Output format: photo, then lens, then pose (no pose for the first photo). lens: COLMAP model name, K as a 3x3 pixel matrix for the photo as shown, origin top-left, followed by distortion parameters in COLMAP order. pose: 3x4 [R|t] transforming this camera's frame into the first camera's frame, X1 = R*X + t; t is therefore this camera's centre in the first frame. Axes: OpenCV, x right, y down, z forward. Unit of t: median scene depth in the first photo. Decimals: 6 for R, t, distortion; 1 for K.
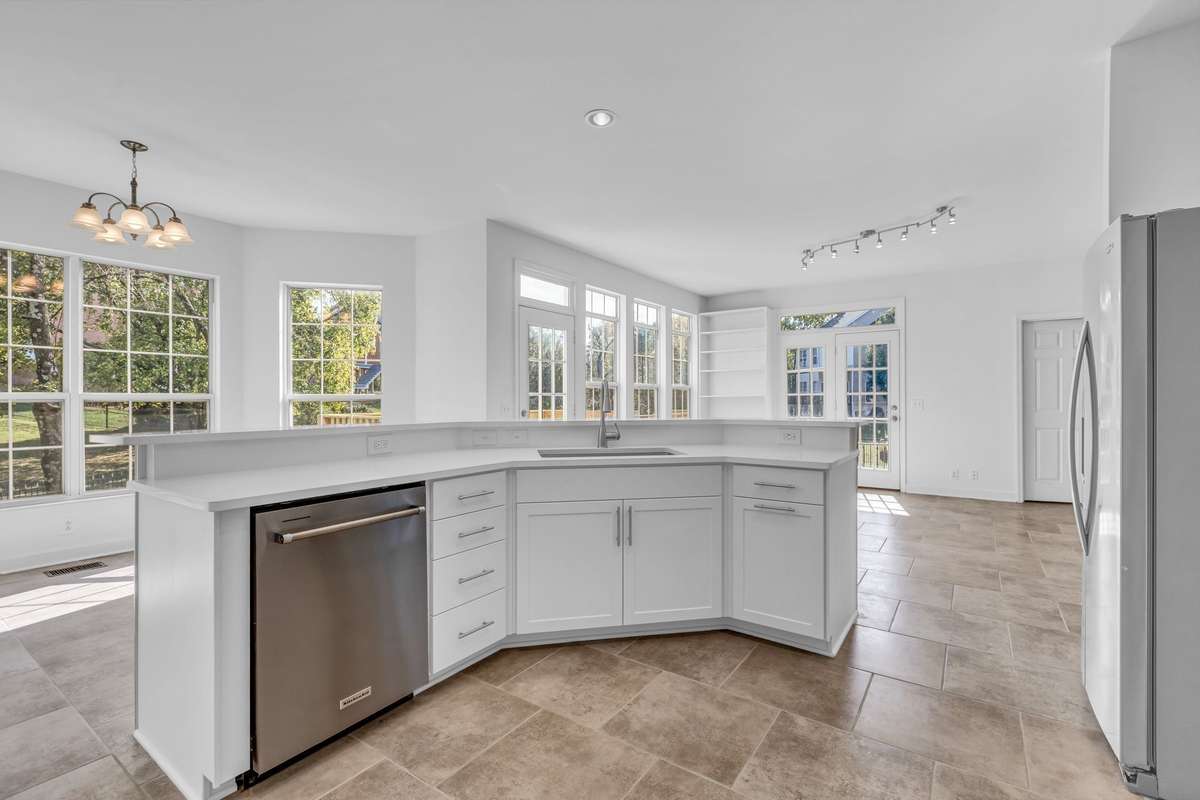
lens RADIAL K [[524.0, 0, 591.0], [0, 524.0, 404.5], [0, 0, 1]] dist [-0.034827, -0.000271]
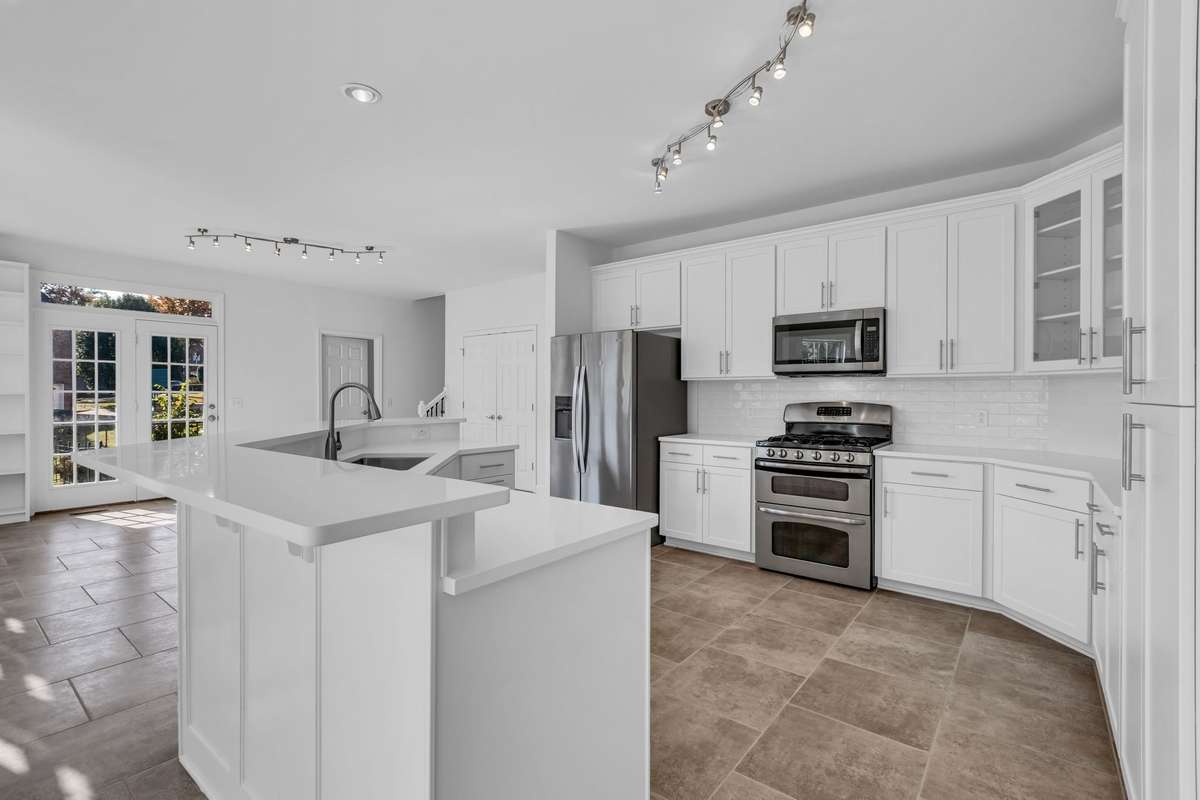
lens RADIAL K [[555.2, 0, 606.8], [0, 555.2, 398.0], [0, 0, 1]] dist [0.014550, -0.001910]
pose [[0.048227, -0.000592, 0.998836, -0.394540], [0.006164, 0.999981, 0.000295, -0.005439], [-0.998817, 0.006143, 0.048229, 0.215135]]
